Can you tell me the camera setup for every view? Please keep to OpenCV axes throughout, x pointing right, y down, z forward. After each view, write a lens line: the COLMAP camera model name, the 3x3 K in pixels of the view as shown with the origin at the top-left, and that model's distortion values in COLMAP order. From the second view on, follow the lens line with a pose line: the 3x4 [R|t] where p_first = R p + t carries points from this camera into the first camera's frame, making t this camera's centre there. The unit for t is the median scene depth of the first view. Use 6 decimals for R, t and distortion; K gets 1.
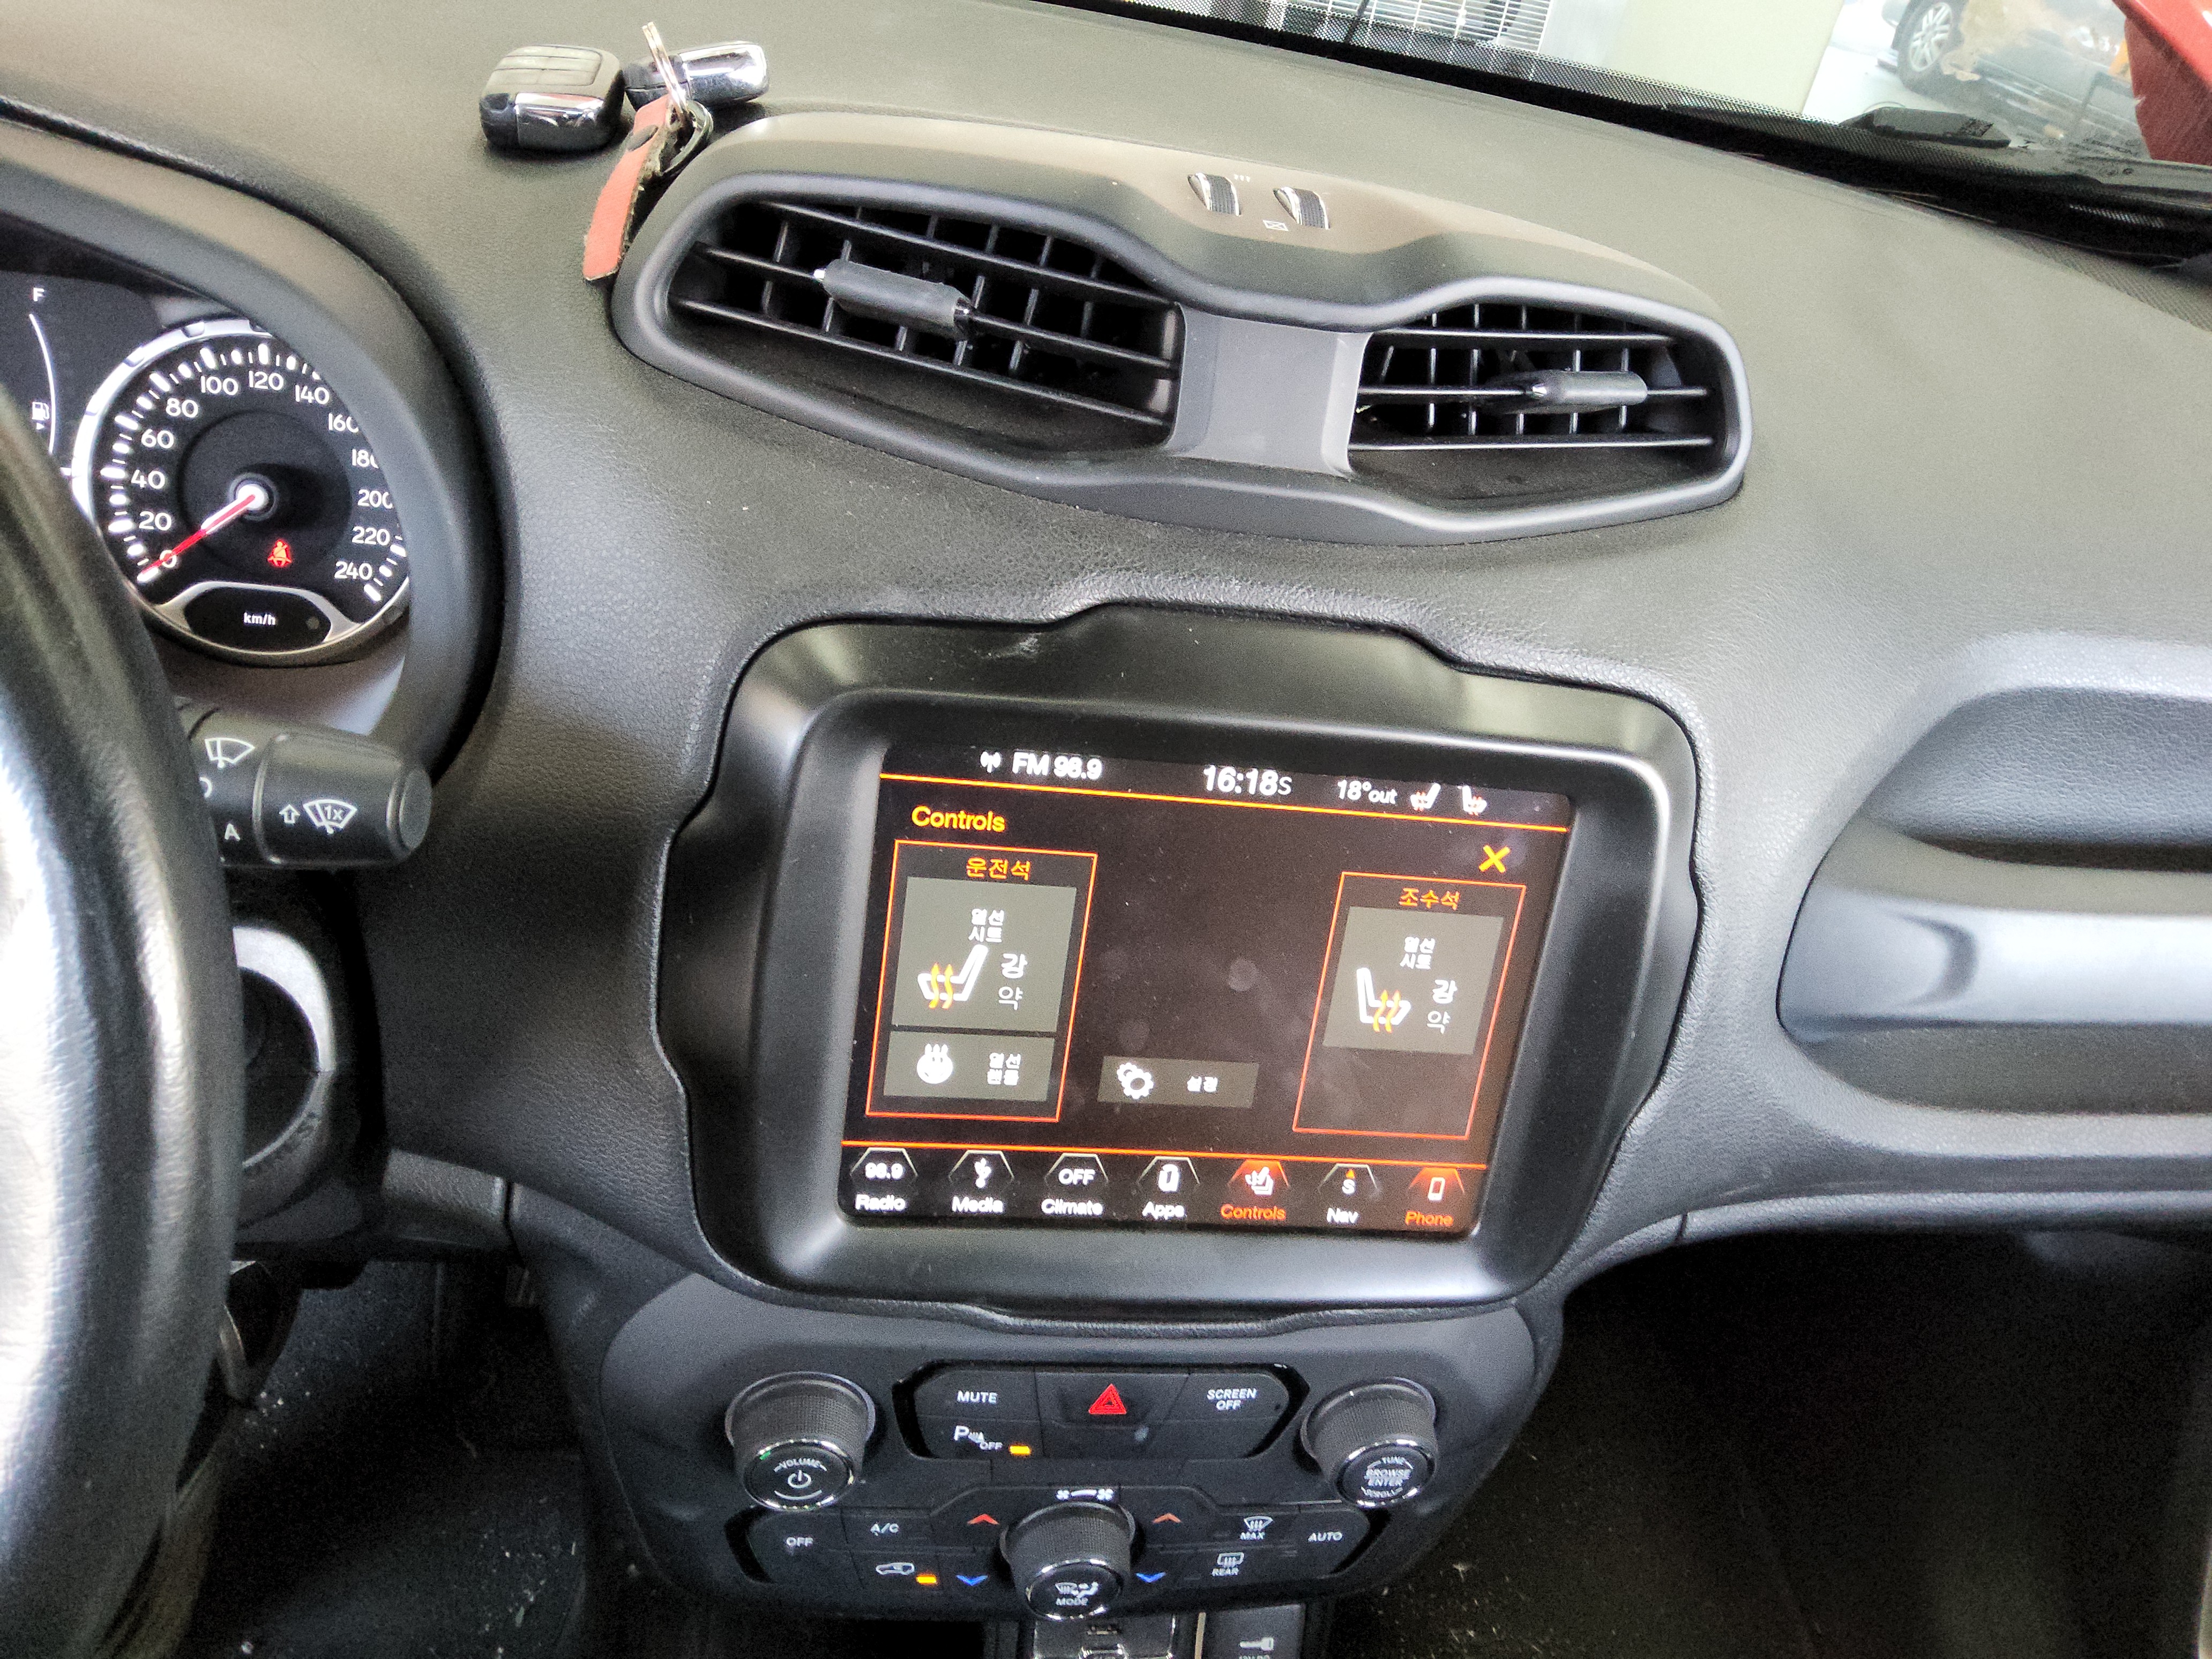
lens RADIAL K [[1660.8, 0, 1104.9], [0, 1660.8, 803.5], [0, 0, 1]] dist [0.099188, -0.188323]
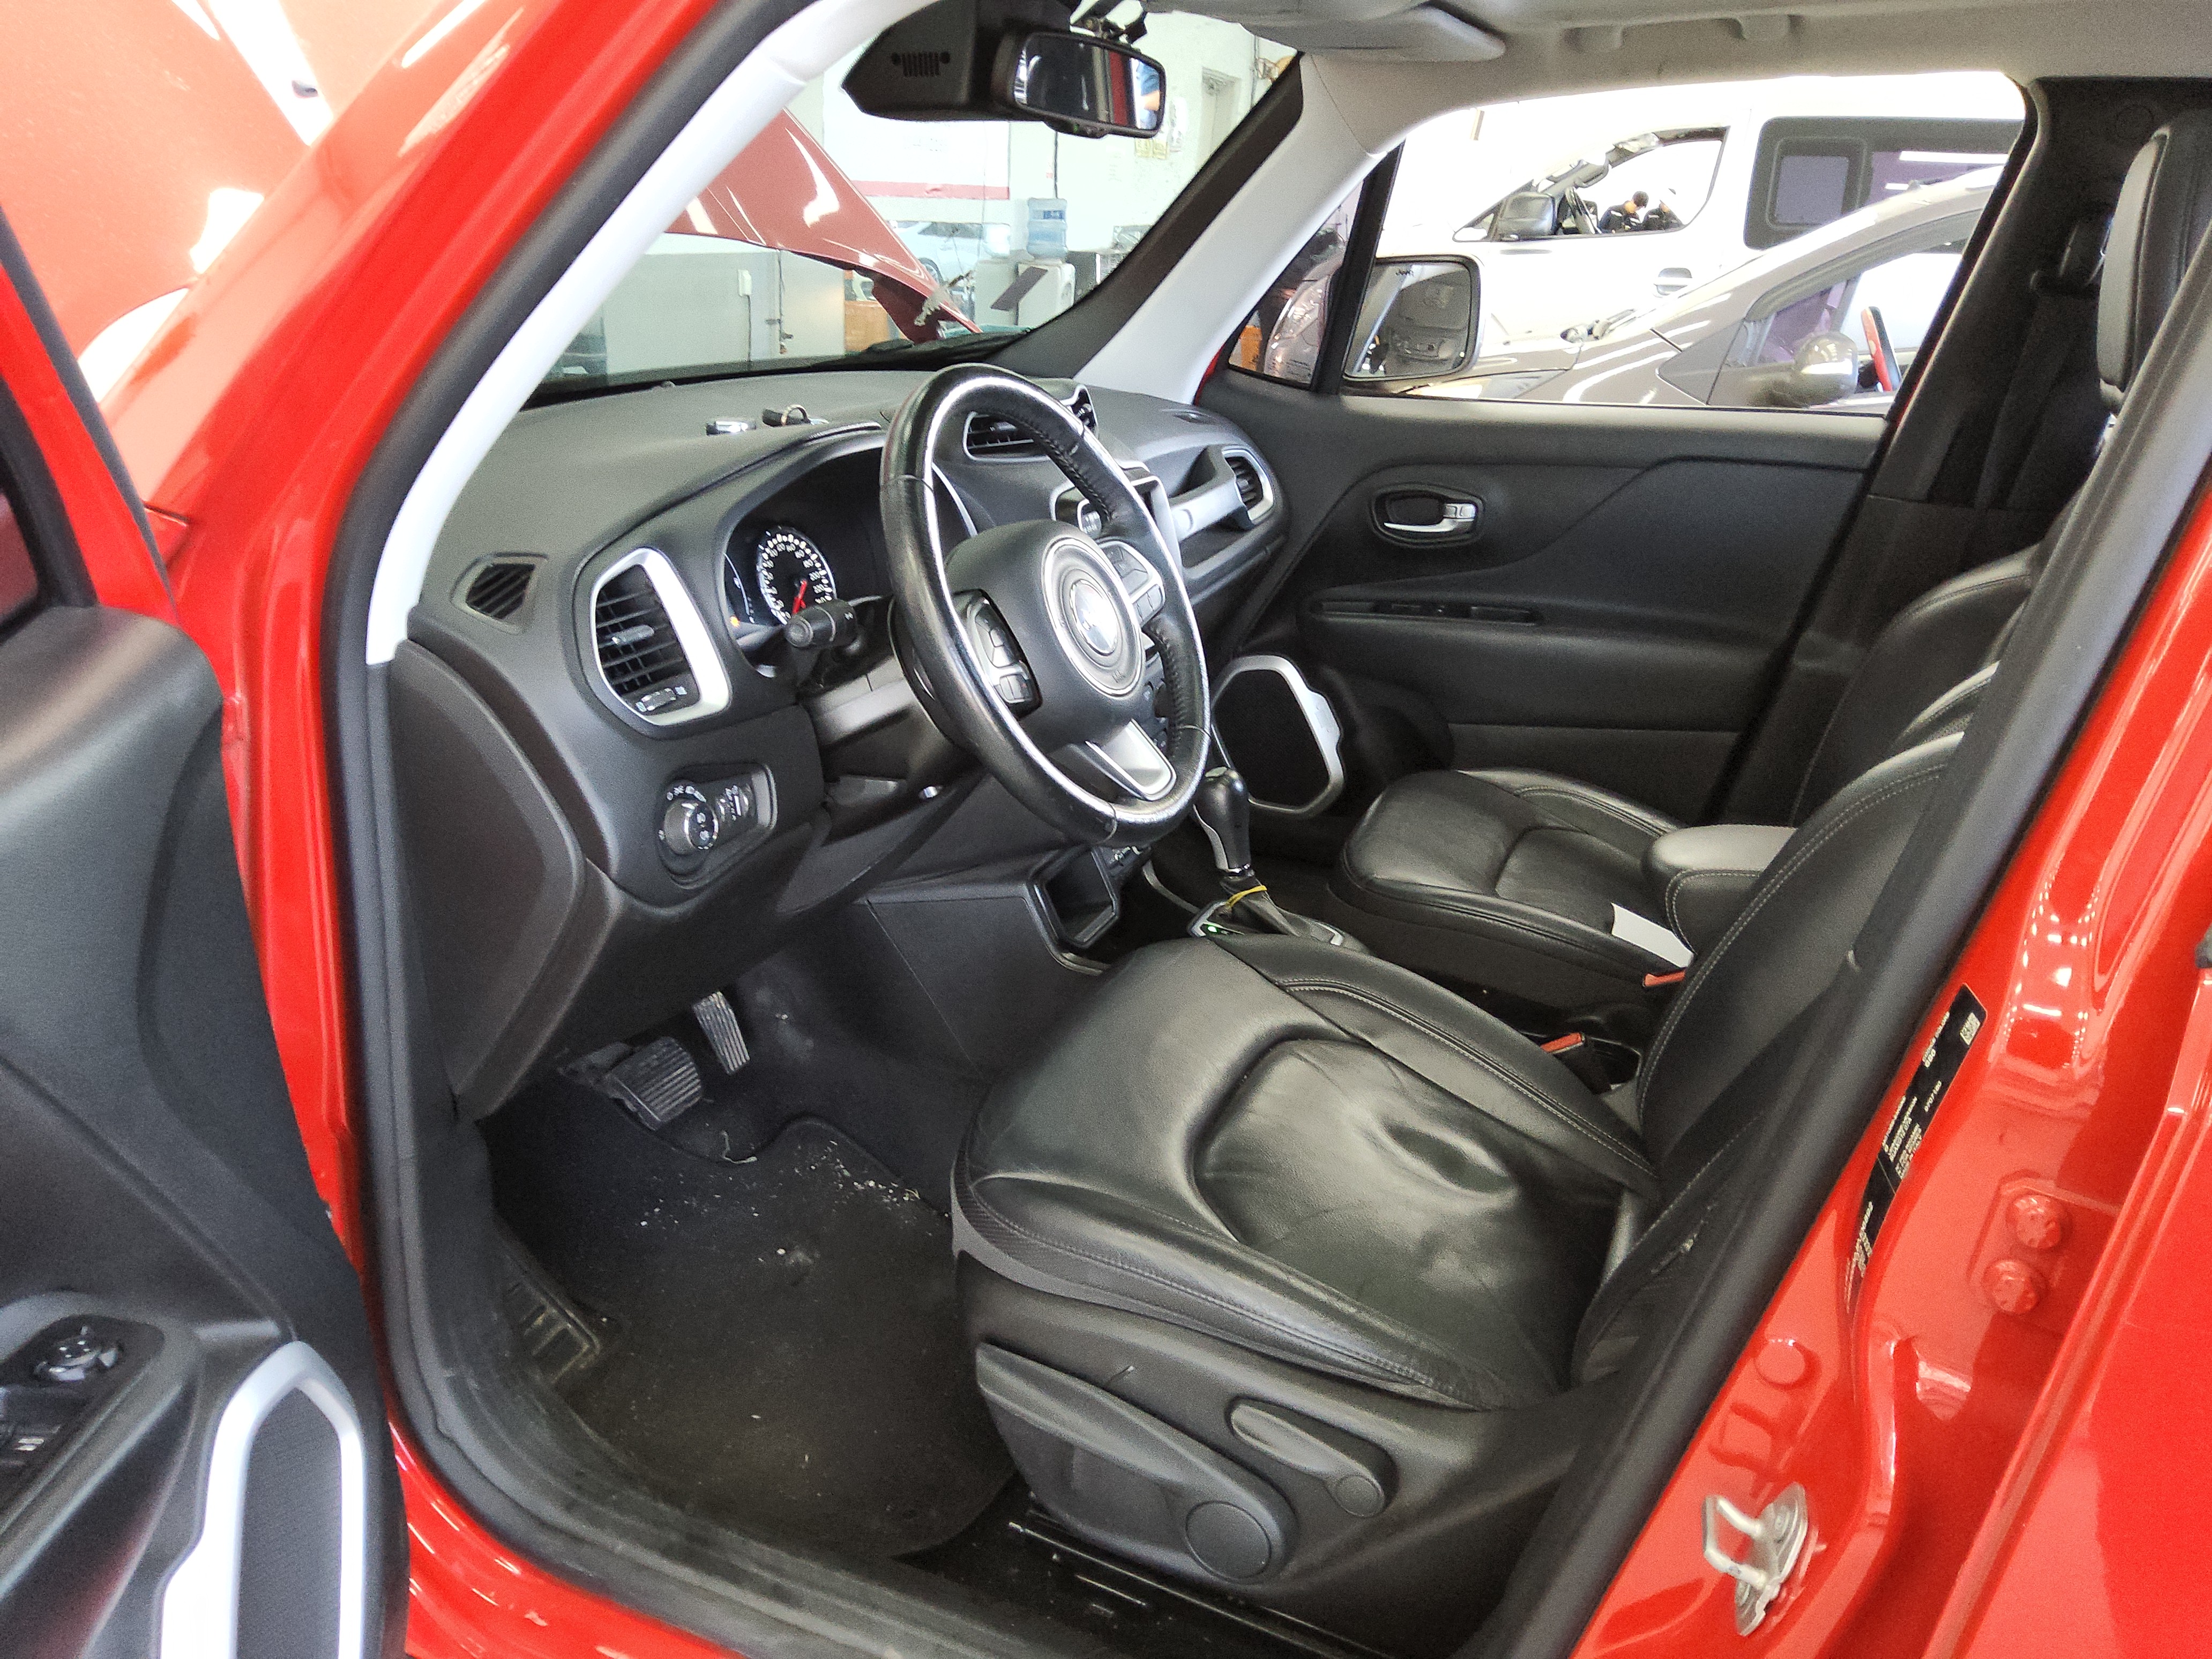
lens RADIAL K [[1660.8, 0, 1104.9], [0, 1660.8, 803.5], [0, 0, 1]] dist [0.099188, -0.188323]
pose [[0.527960, -0.440654, 0.726005, -2.607254], [0.529979, 0.838927, 0.123785, 0.059122], [-0.663612, 0.319414, 0.676457, -1.220454]]
